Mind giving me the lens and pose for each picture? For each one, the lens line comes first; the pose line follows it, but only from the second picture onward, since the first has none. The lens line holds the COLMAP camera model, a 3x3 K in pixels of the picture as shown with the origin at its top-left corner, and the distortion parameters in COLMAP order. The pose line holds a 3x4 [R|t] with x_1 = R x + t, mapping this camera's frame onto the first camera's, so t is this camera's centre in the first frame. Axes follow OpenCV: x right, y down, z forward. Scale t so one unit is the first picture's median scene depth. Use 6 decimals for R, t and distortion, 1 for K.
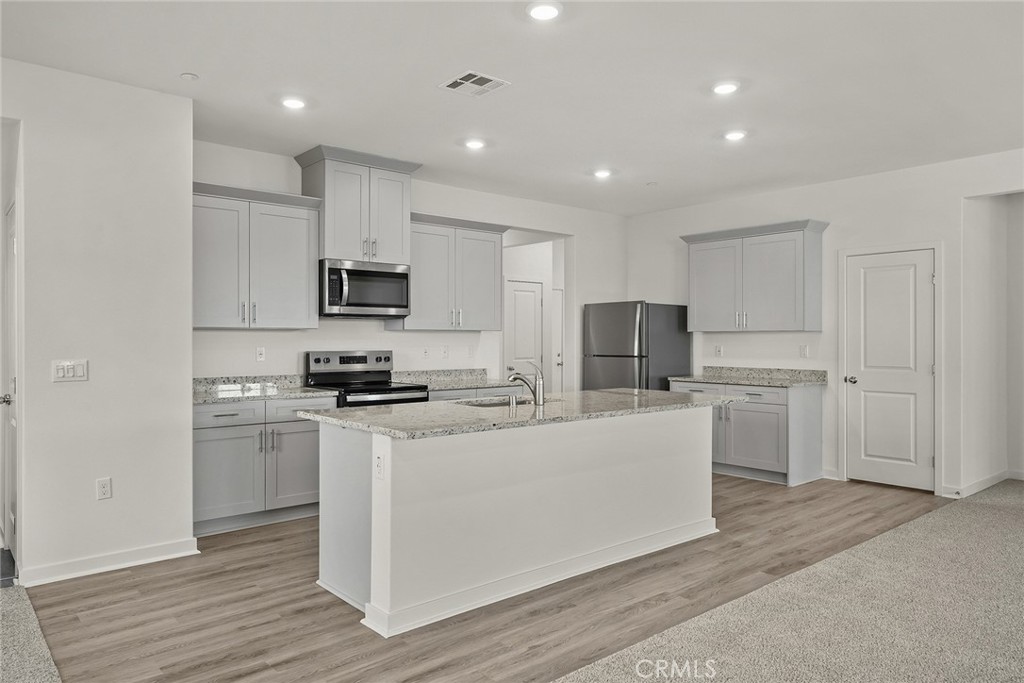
lens RADIAL K [[685.9, 0, 507.3], [0, 685.9, 340.0], [0, 0, 1]] dist [0.011442, -0.006563]
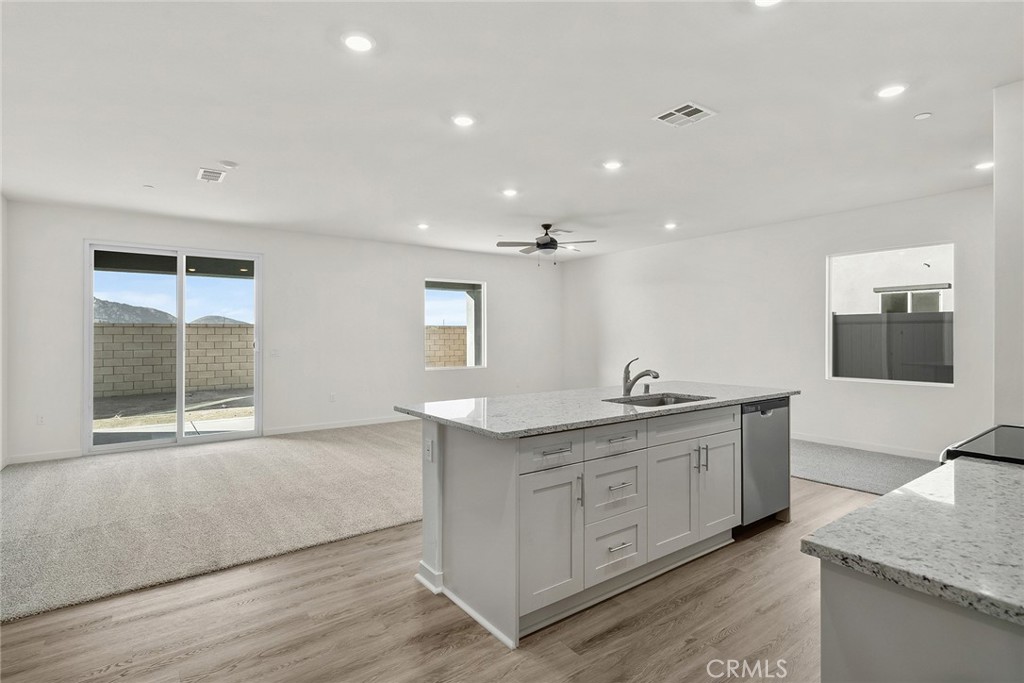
lens RADIAL K [[496.6, 0, 509.9], [0, 496.6, 336.4], [0, 0, 1]] dist [0.002943, -0.000259]
pose [[-0.996946, 0.003652, 0.078009, 0.126511], [0.003652, 0.999993, -0.000151, -0.003486], [-0.078009, 0.000134, -0.996953, 1.331303]]
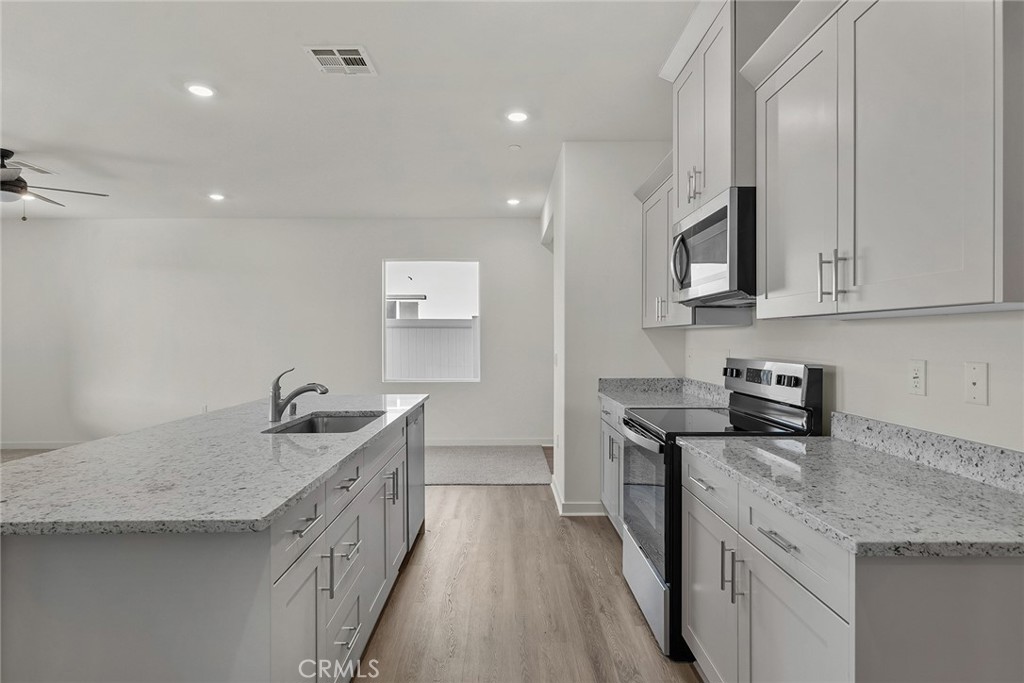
lens RADIAL K [[544.2, 0, 507.6], [0, 544.2, 342.8], [0, 0, 1]] dist [0.001466, 0.001517]
pose [[-0.649537, 0.008036, -0.760287, 0.259521], [0.003109, 0.999964, 0.007913, -0.002482], [0.760323, 0.002776, -0.649539, 1.177785]]
